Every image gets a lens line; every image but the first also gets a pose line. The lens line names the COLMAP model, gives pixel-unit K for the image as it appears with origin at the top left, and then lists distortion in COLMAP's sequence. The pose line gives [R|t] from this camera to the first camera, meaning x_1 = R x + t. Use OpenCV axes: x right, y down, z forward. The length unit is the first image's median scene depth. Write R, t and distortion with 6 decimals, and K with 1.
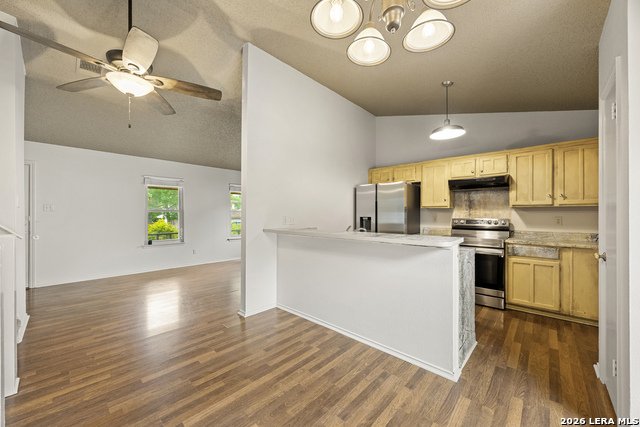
lens RADIAL K [[248.8, 0, 318.9], [0, 248.8, 214.2], [0, 0, 1]] dist [-0.001552, 0.000468]
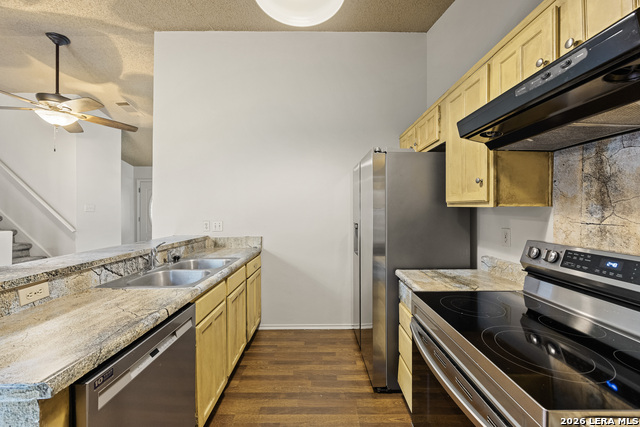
lens RADIAL K [[248.8, 0, 321.5], [0, 248.8, 209.8], [0, 0, 1]] dist [-0.001552, 0.000468]
pose [[0.678800, -0.002832, -0.734318, 0.711492], [0.005713, 0.999983, 0.001425, -0.027168], [0.734301, -0.005163, 0.678804, 0.730955]]
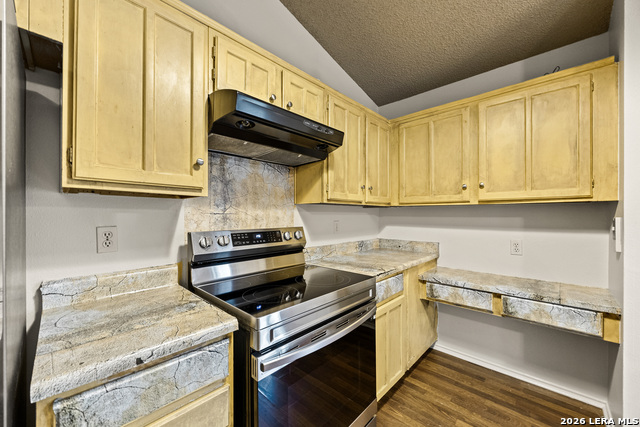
lens RADIAL K [[248.8, 0, 320.7], [0, 248.8, 217.3], [0, 0, 1]] dist [-0.001552, 0.000468]
pose [[0.009957, -0.009643, 0.999904, 0.288517], [0.000012, 0.999953, 0.009644, -0.004965], [-0.999950, -0.000084, 0.009957, 1.016914]]
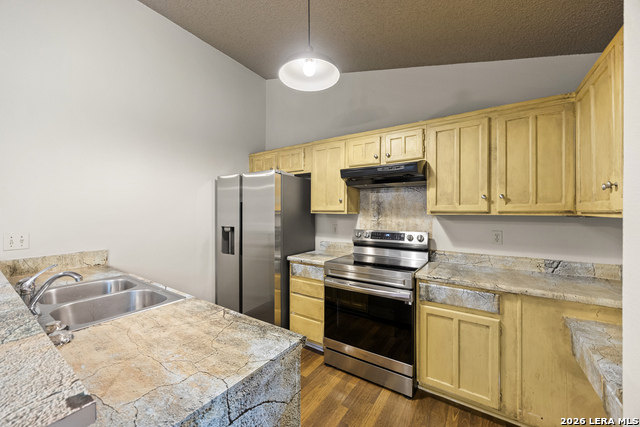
lens RADIAL K [[248.8, 0, 320.6], [0, 248.8, 212.2], [0, 0, 1]] dist [-0.001552, 0.000468]
pose [[0.987921, 0.001585, 0.154953, 0.419843], [-0.001571, 0.999999, -0.000212, -0.034020], [-0.154953, -0.000034, 0.987922, 0.442834]]
